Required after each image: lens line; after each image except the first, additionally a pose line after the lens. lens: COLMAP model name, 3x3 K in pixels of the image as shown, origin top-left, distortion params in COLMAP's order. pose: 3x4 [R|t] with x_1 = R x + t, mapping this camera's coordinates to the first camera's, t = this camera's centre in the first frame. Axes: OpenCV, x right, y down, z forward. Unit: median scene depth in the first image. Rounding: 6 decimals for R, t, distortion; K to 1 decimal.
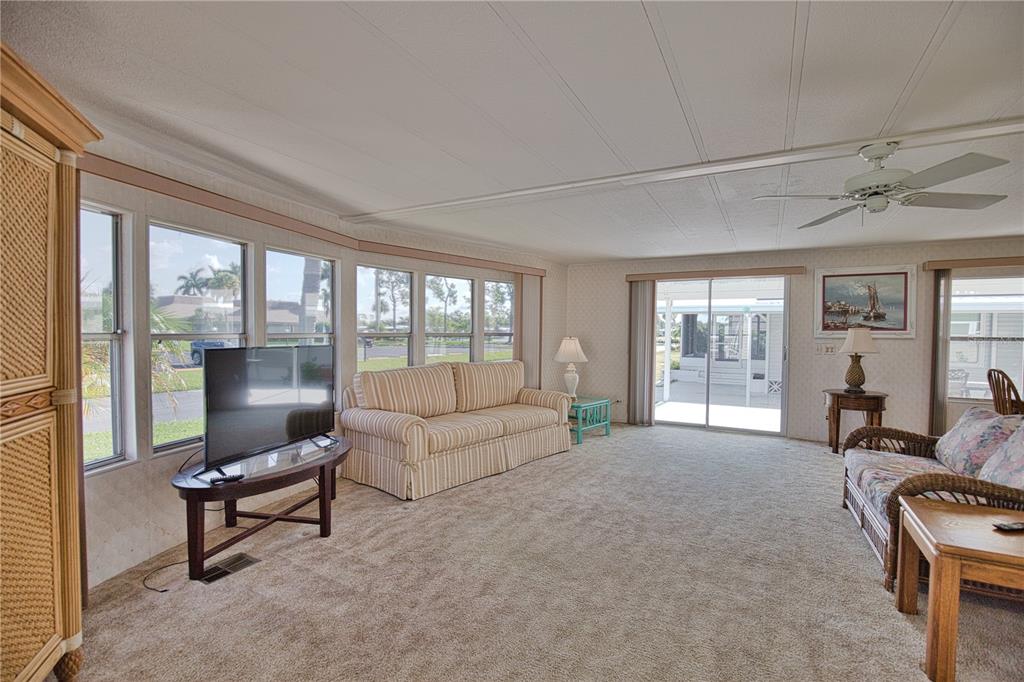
lens RADIAL K [[468.0, 0, 514.3], [0, 468.0, 345.5], [0, 0, 1]] dist [-0.026794, 0.000764]
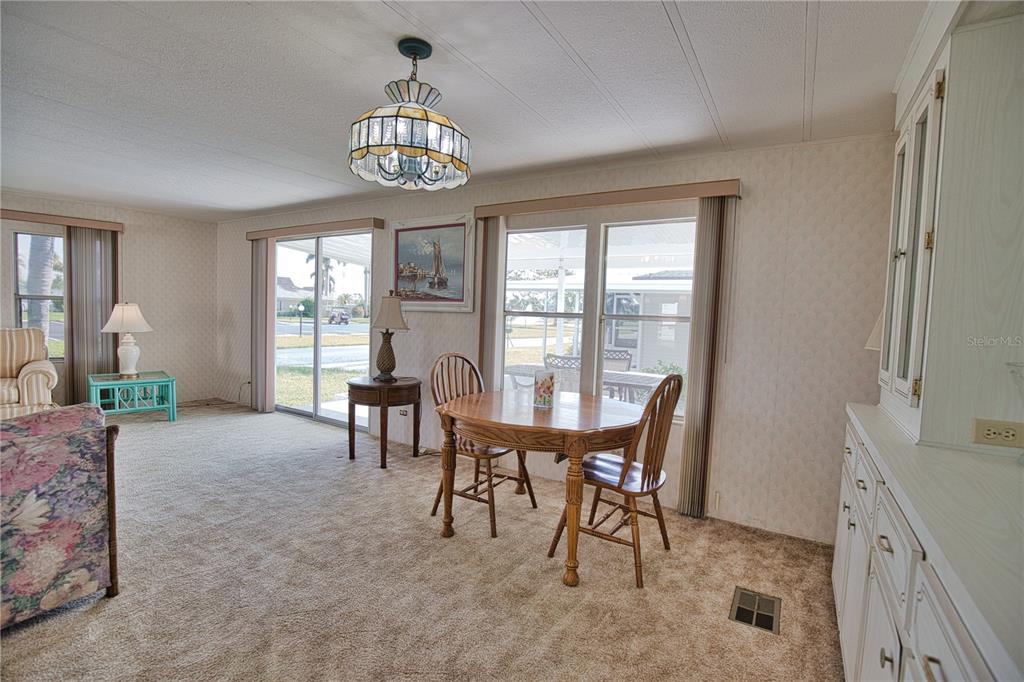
lens RADIAL K [[468.0, 0, 514.3], [0, 468.0, 345.5], [0, 0, 1]] dist [-0.026794, 0.000764]
pose [[0.998315, 0.034804, -0.046436, 0.940333], [-0.033298, 0.998907, 0.032806, 0.010980], [0.047527, -0.031205, 0.998382, 0.229630]]
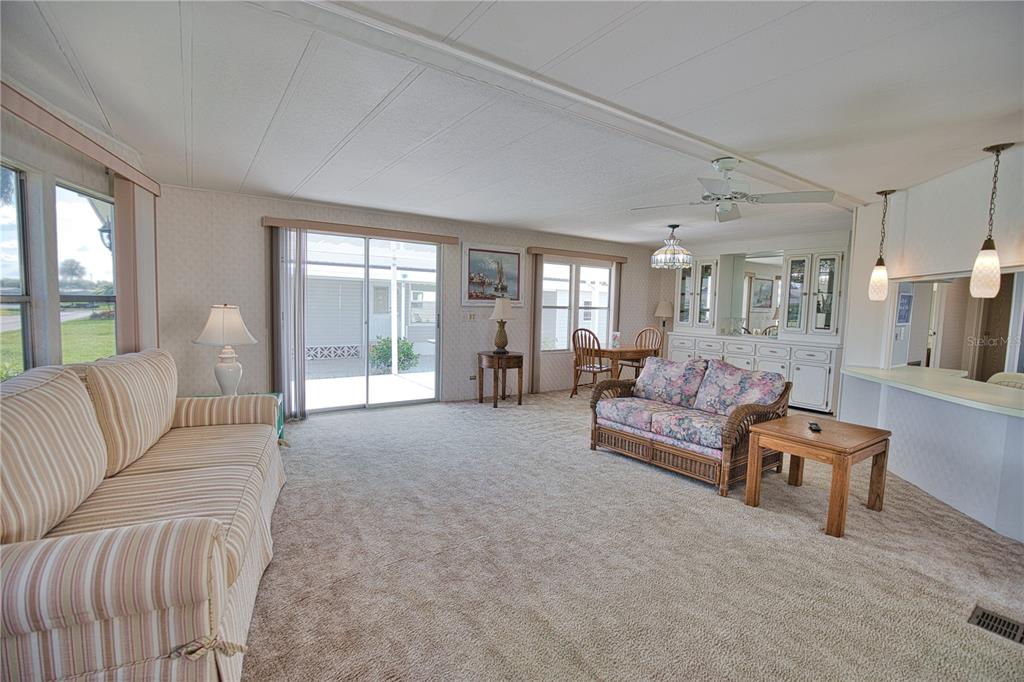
lens RADIAL K [[468.0, 0, 514.3], [0, 468.0, 345.5], [0, 0, 1]] dist [-0.026794, 0.000764]
pose [[0.447649, -0.073254, 0.891204, -0.288164], [0.006389, 0.996875, 0.078731, -0.010337], [-0.894187, -0.029550, 0.446718, 0.421652]]
